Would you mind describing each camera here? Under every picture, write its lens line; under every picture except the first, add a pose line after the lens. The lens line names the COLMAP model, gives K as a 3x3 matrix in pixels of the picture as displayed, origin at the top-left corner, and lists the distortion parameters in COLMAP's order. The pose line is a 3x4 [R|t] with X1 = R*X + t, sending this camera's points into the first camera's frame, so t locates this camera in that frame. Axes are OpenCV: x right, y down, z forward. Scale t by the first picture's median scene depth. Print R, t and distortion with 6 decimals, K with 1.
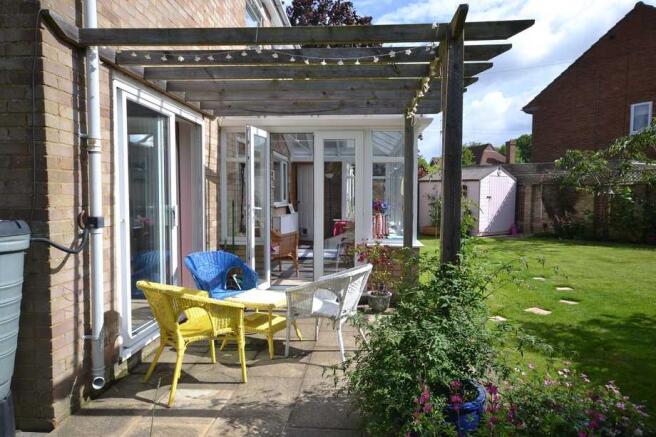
lens RADIAL K [[443.9, 0, 328.0], [0, 443.9, 218.5], [0, 0, 1]] dist [0.001952, 0.000759]
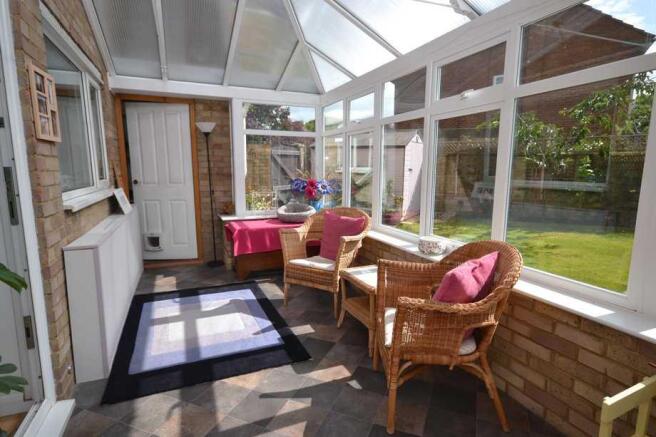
lens RADIAL K [[352.3, 0, 328.0], [0, 352.3, 218.5], [0, 0, 1]] dist [0.040653, 0.000945]
pose [[0.885784, -0.066250, 0.459344, -0.056643], [0.022234, 0.994680, 0.100584, -0.029216], [-0.463564, -0.078883, 0.882545, 0.522430]]
